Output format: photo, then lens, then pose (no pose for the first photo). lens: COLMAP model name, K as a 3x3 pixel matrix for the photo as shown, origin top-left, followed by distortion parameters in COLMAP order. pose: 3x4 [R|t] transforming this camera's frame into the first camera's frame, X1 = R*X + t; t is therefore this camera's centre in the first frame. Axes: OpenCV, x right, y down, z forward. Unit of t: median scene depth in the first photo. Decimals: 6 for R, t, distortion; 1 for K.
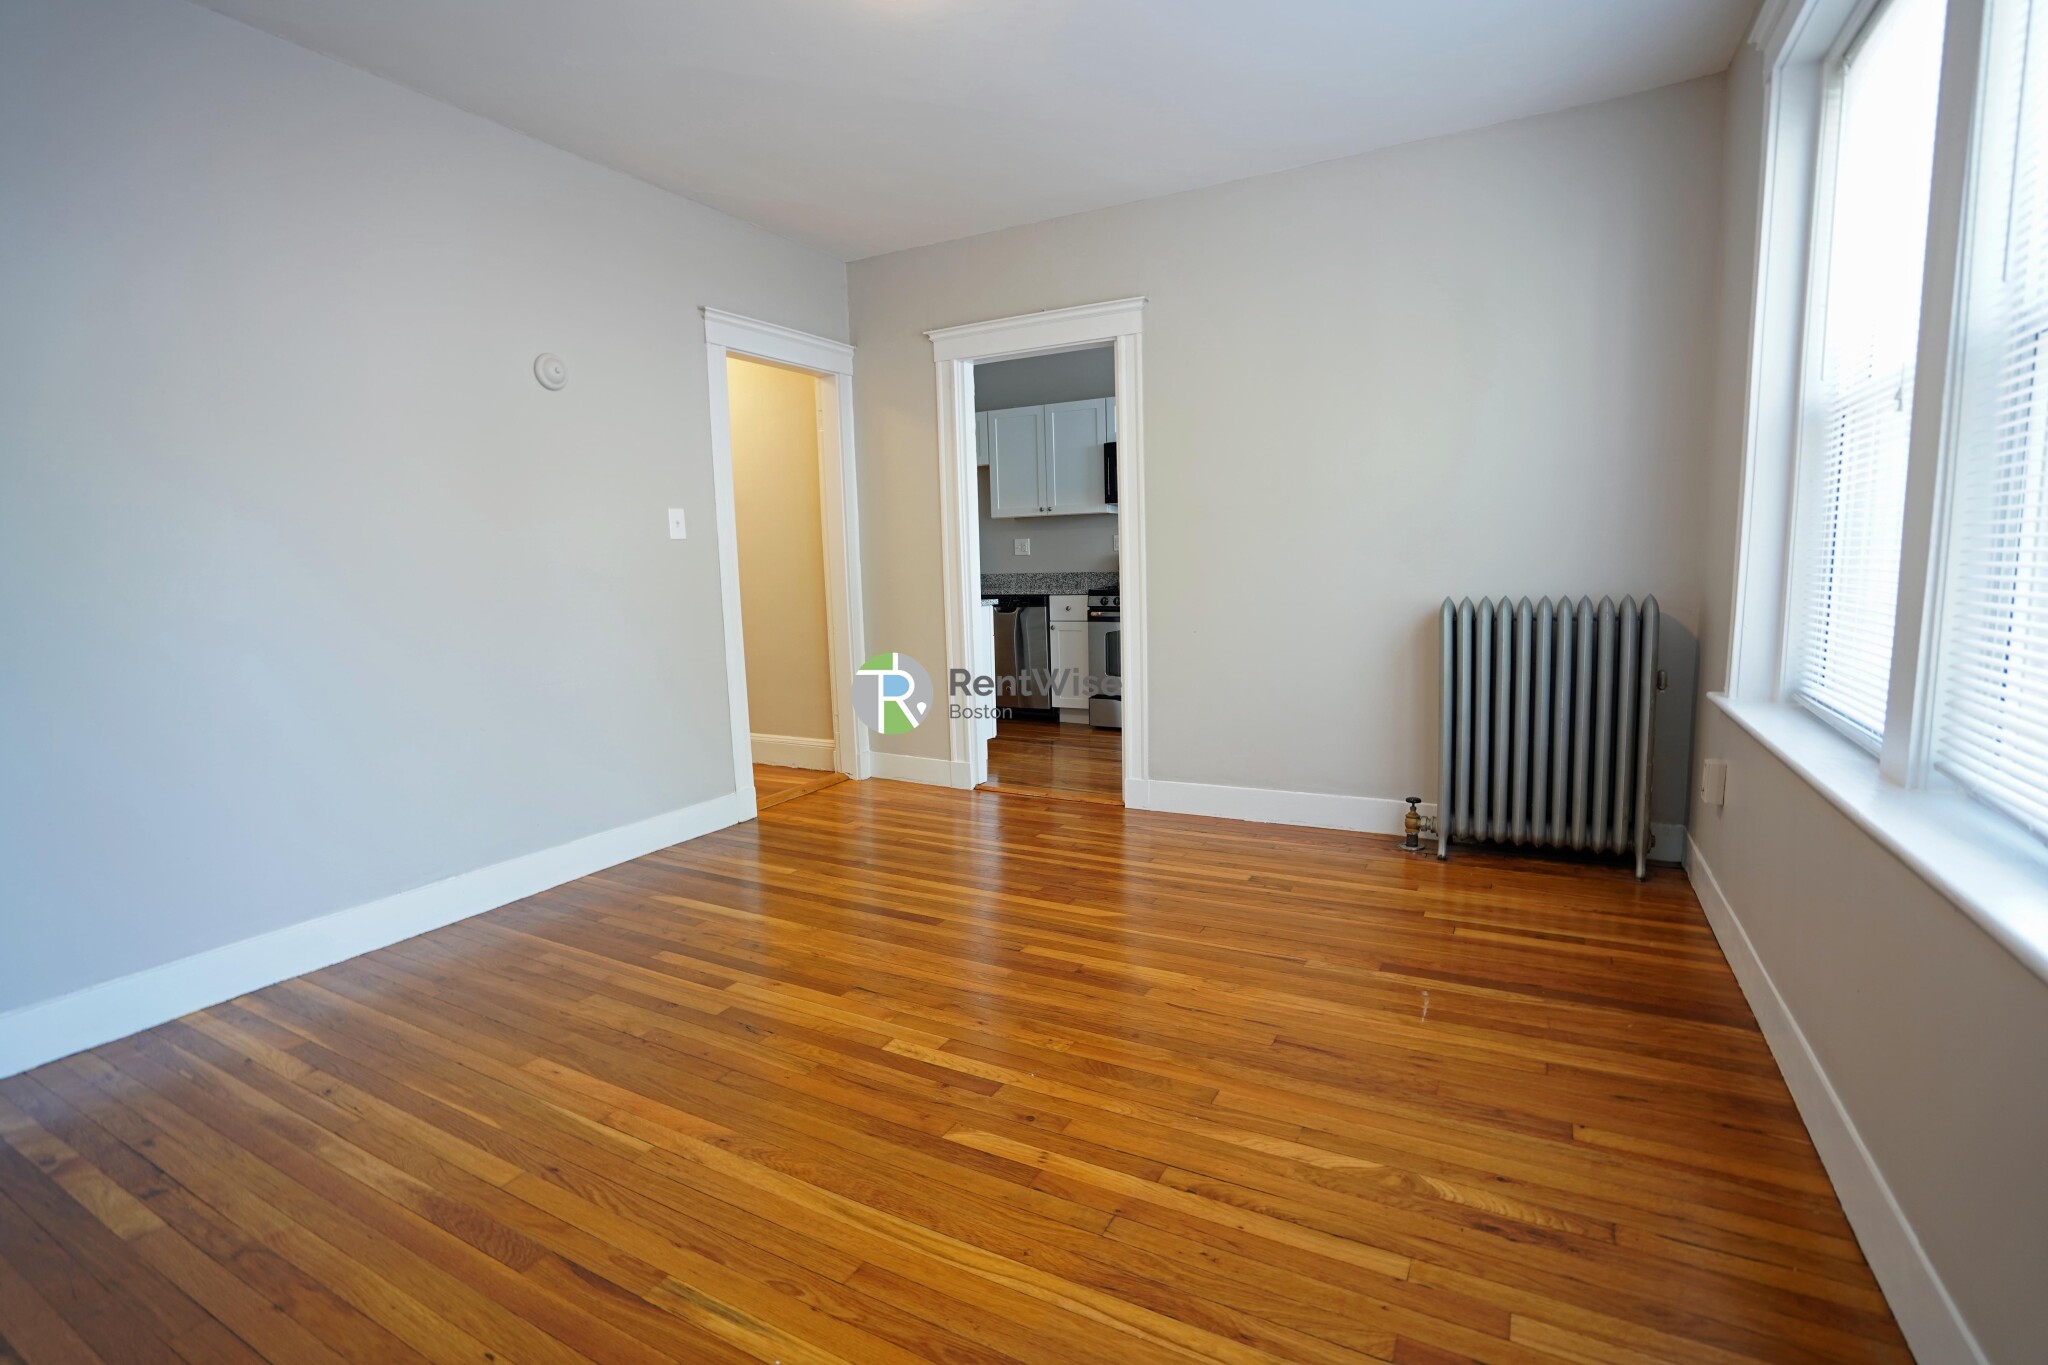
lens RADIAL K [[951.7, 0, 1025.6], [0, 951.7, 685.9], [0, 0, 1]] dist [-0.059974, 0.024669]
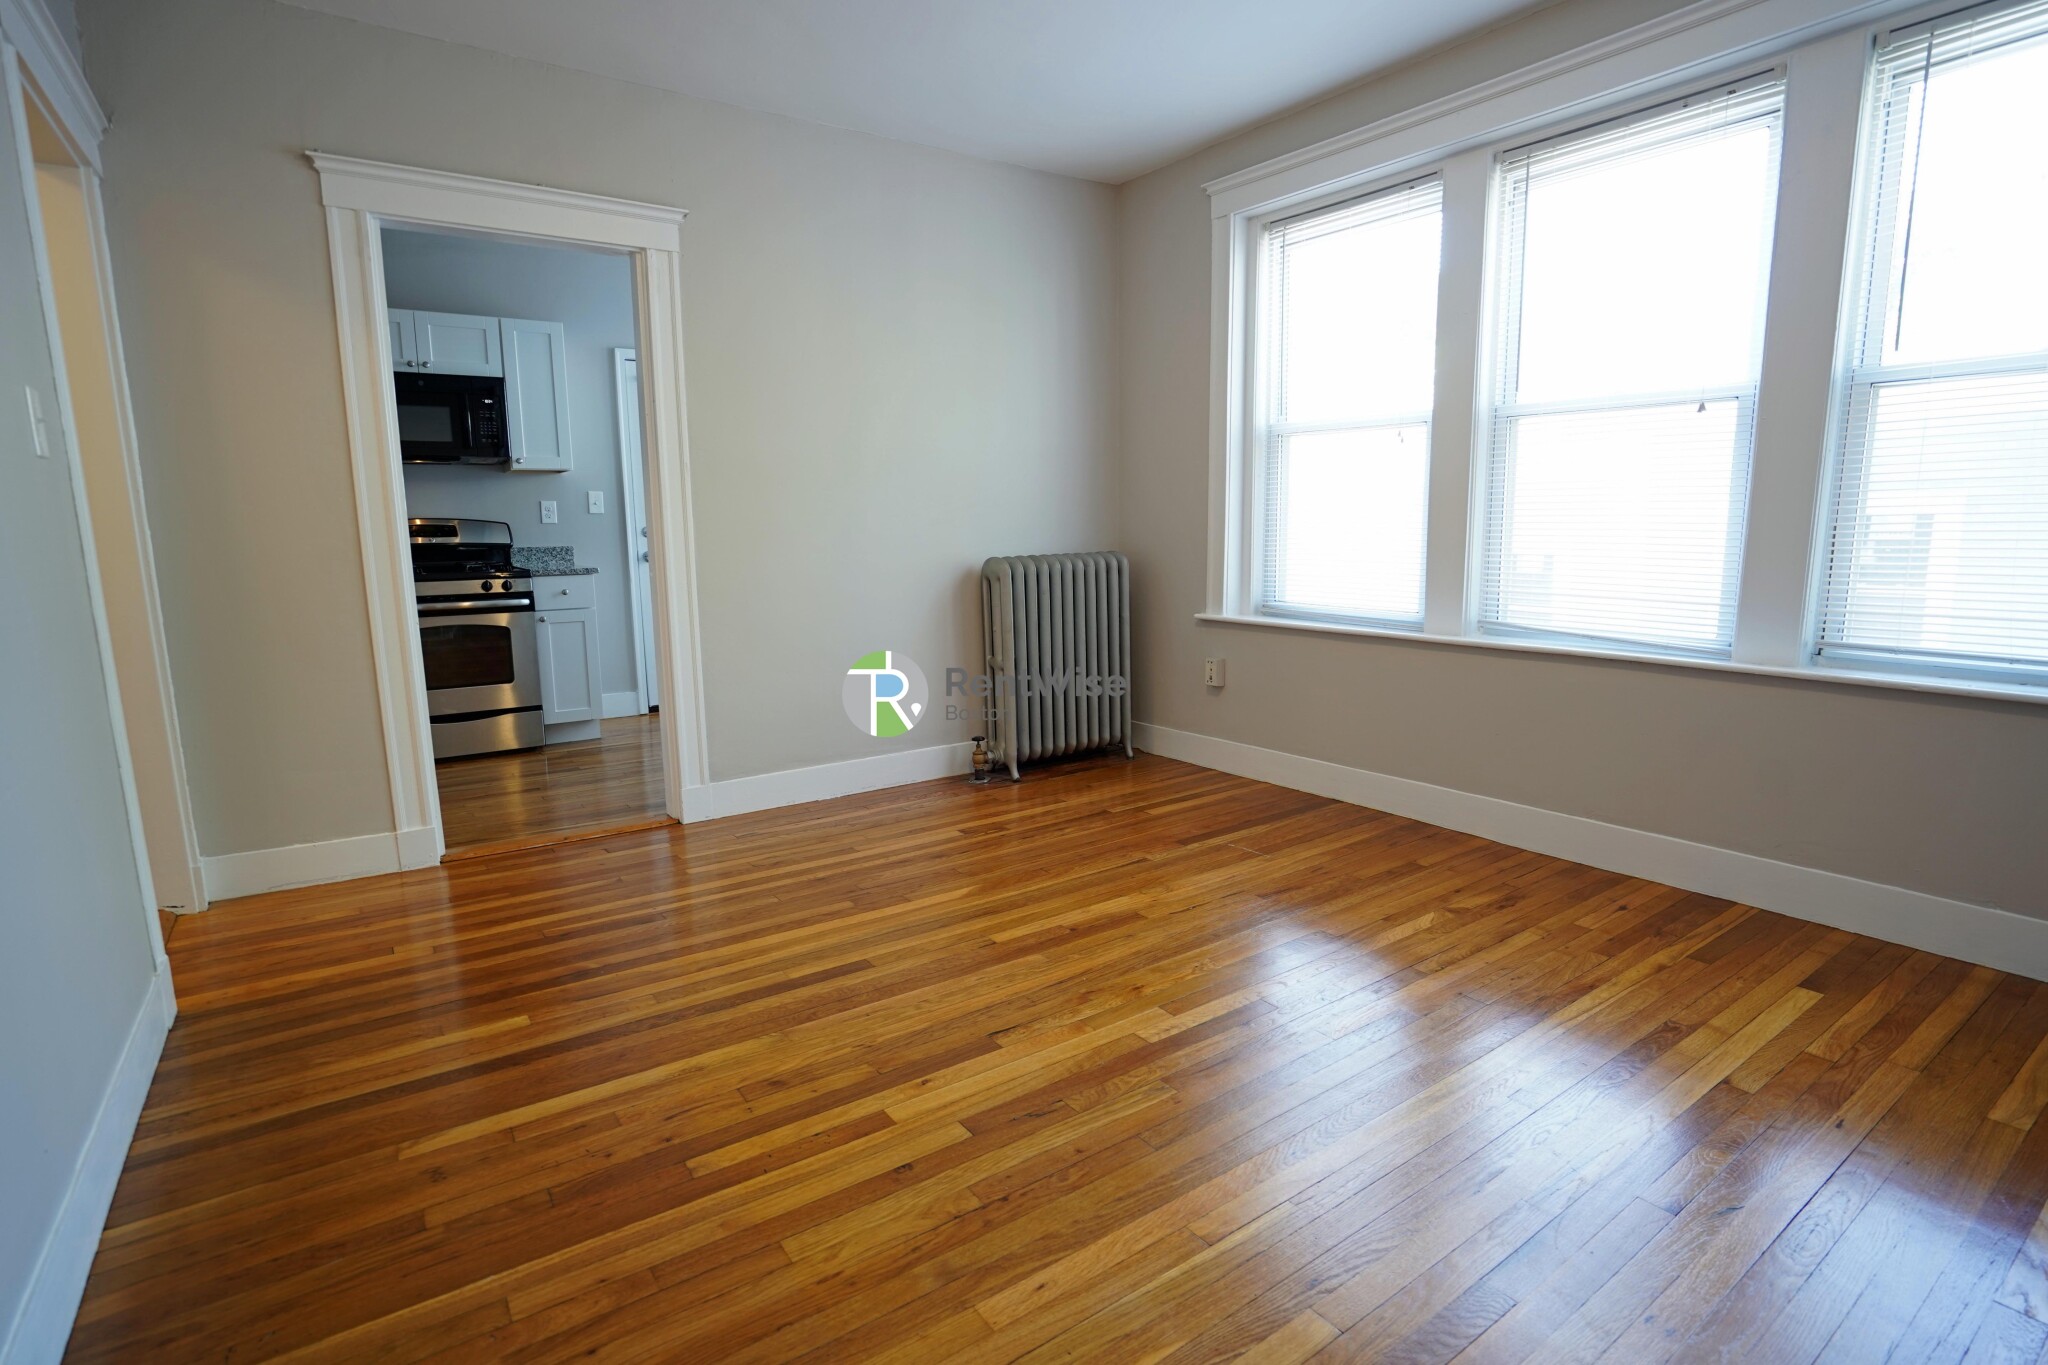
lens RADIAL K [[1001.7, 0, 1026.4], [0, 1001.7, 687.7], [0, 0, 1]] dist [-0.069829, 0.031621]
pose [[0.440594, -0.122710, 0.889280, -0.814911], [0.118994, 0.989855, 0.077632, -0.033969], [-0.889785, 0.071614, 0.450726, 0.523529]]
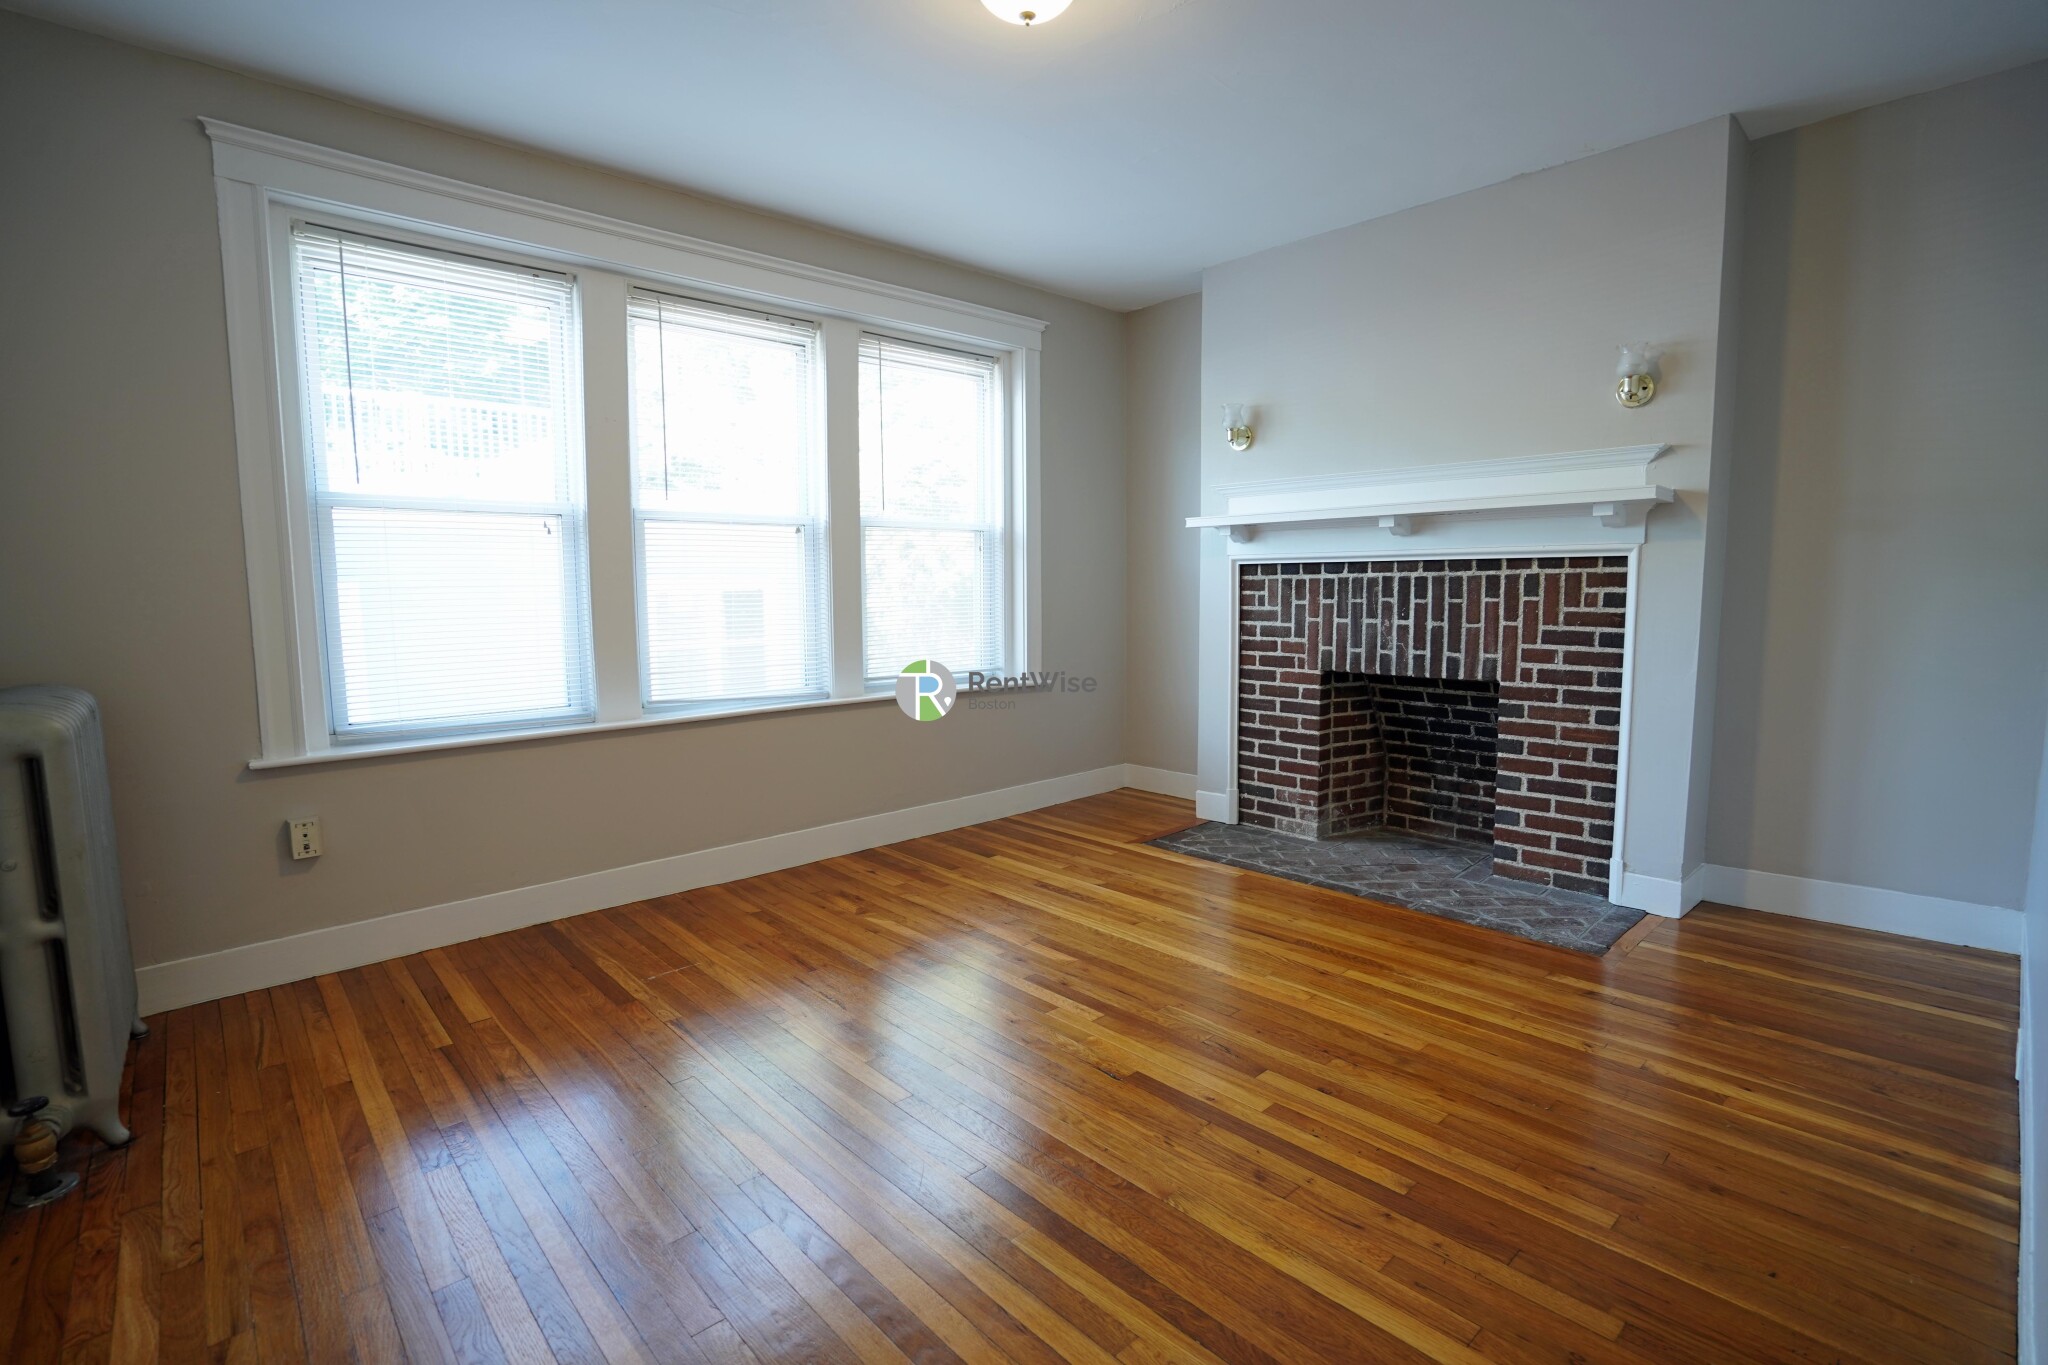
lens RADIAL K [[951.7, 0, 1025.6], [0, 951.7, 685.9], [0, 0, 1]] dist [-0.059974, 0.024669]
pose [[-0.947133, 0.004530, 0.320808, -0.351917], [0.079346, 0.972148, 0.220528, -0.223249], [-0.310874, 0.234324, -0.921113, 1.618378]]
